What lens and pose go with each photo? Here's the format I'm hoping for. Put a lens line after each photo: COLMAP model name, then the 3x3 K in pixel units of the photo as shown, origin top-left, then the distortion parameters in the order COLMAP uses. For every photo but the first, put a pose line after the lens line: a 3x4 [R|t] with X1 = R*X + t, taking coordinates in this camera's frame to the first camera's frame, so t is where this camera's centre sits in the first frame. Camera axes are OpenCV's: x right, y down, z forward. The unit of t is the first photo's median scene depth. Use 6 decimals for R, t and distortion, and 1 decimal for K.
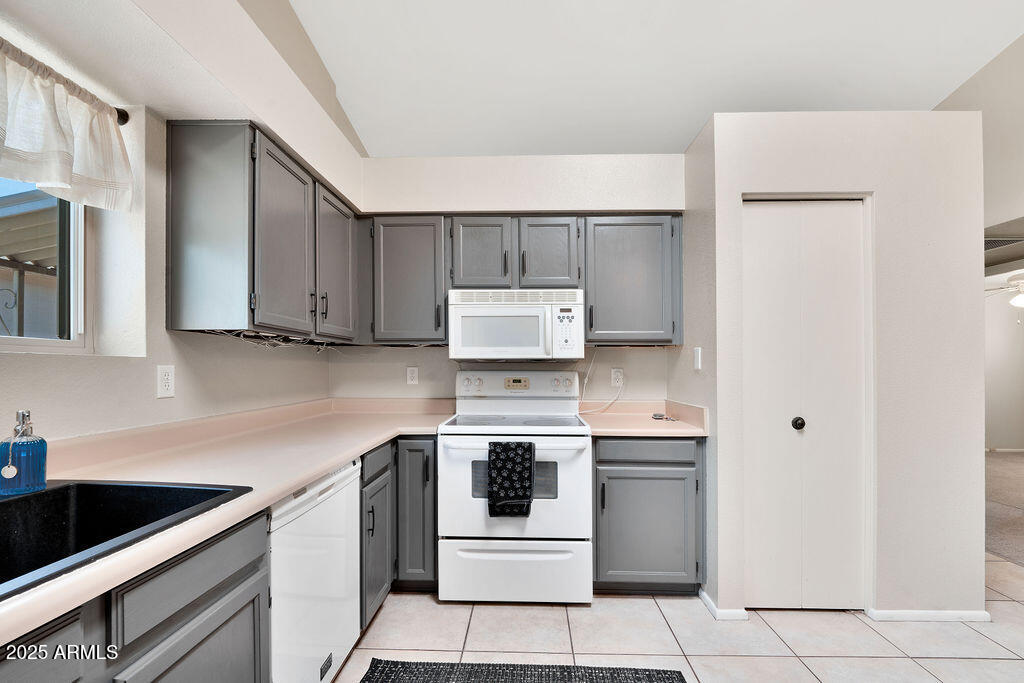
lens RADIAL K [[443.4, 0, 515.7], [0, 443.4, 358.5], [0, 0, 1]] dist [-0.002272, -0.000534]
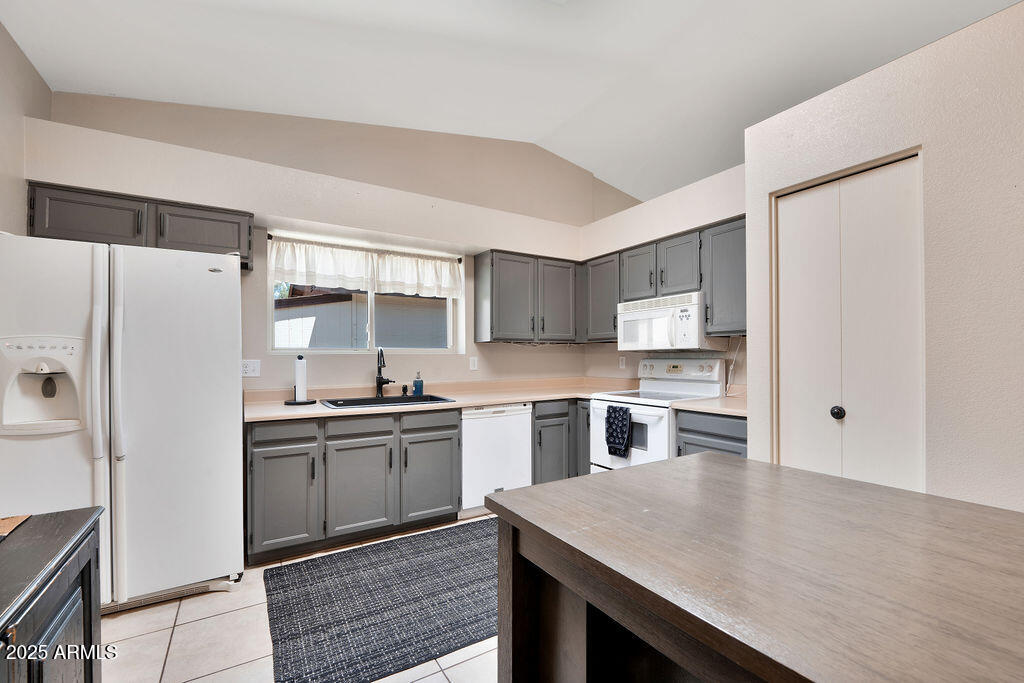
lens RADIAL K [[431.1, 0, 514.6], [0, 431.1, 355.9], [0, 0, 1]] dist [0.000000, -0.000241]
pose [[0.539636, -0.008333, -0.841857, 0.961660], [0.023482, 0.999711, 0.005157, 0.002342], [0.841571, -0.022552, 0.539676, -0.068244]]
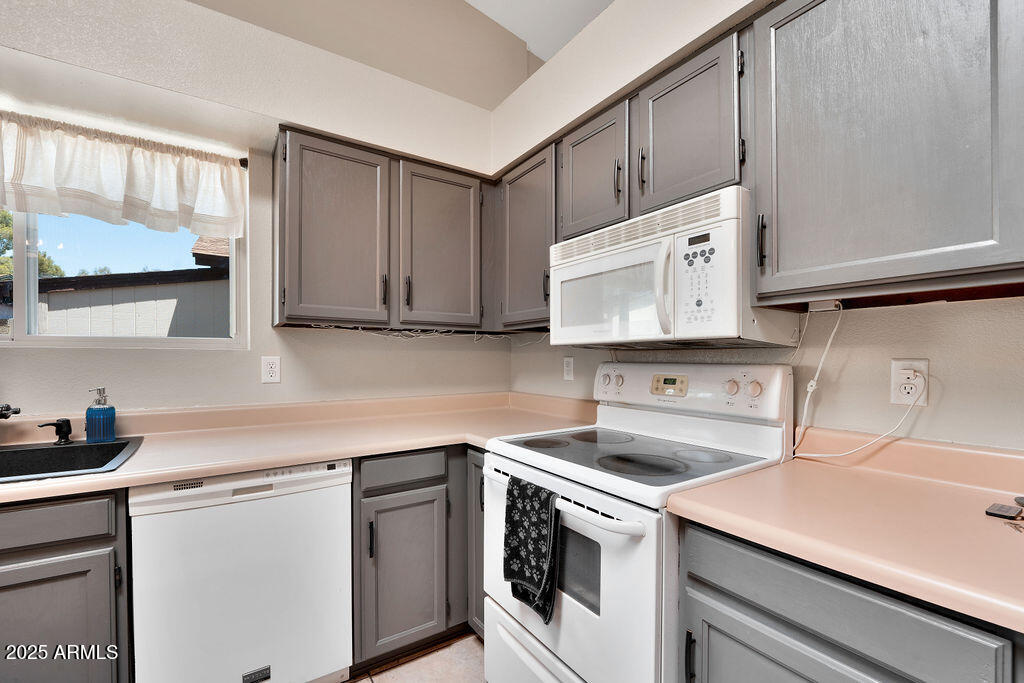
lens RADIAL K [[443.4, 0, 515.7], [0, 443.4, 358.5], [0, 0, 1]] dist [-0.002272, -0.000534]
pose [[0.584189, -0.000597, -0.811618, 0.426940], [0.016627, 0.999799, 0.011232, 0.013934], [0.811448, -0.020056, 0.584081, 0.604437]]
